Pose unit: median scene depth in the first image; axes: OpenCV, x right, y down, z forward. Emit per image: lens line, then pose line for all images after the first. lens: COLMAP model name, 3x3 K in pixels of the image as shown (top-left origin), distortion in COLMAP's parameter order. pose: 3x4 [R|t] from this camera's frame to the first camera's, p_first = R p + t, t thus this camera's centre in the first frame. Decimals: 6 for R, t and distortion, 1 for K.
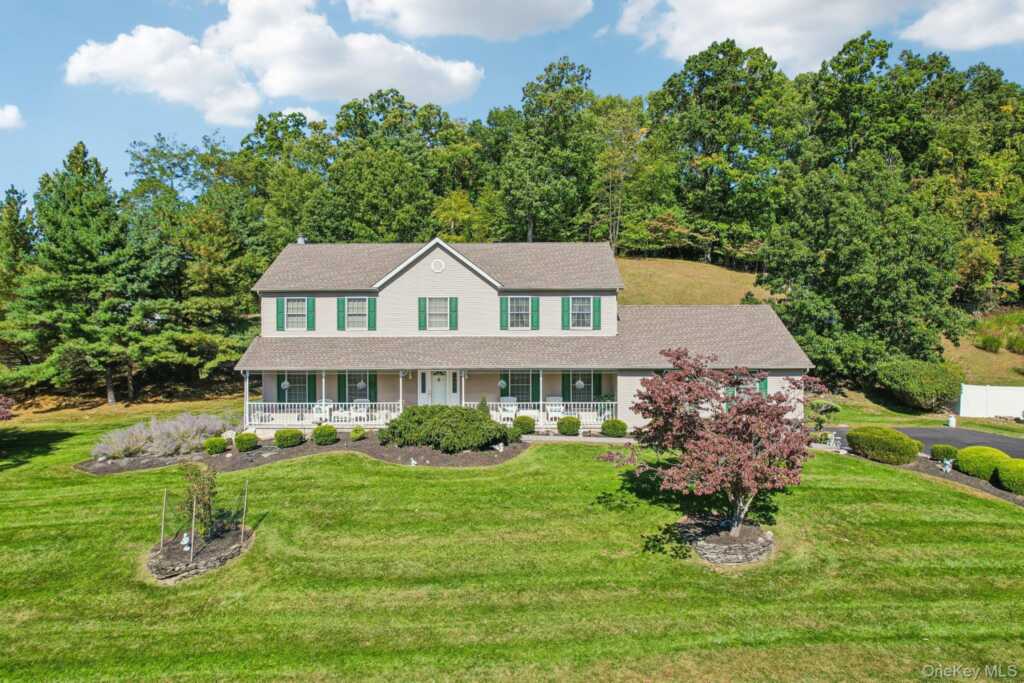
lens RADIAL K [[653.3, 0, 512.0], [0, 653.3, 341.5], [0, 0, 1]] dist [-0.025240, 0.000349]
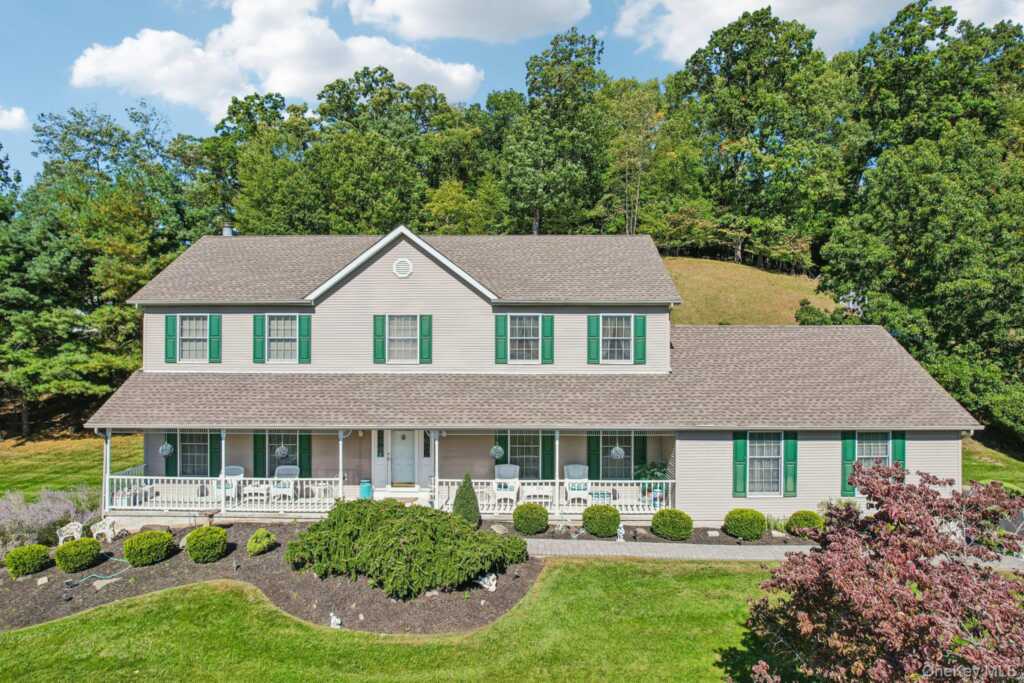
lens RADIAL K [[668.4, 0, 512.6], [0, 668.4, 331.4], [0, 0, 1]] dist [-0.088328, 0.084752]
pose [[0.999990, 0.003989, -0.002162, 0.000712], [-0.004019, 0.999892, -0.014126, -0.025861], [0.002105, 0.014134, 0.999898, 0.198304]]
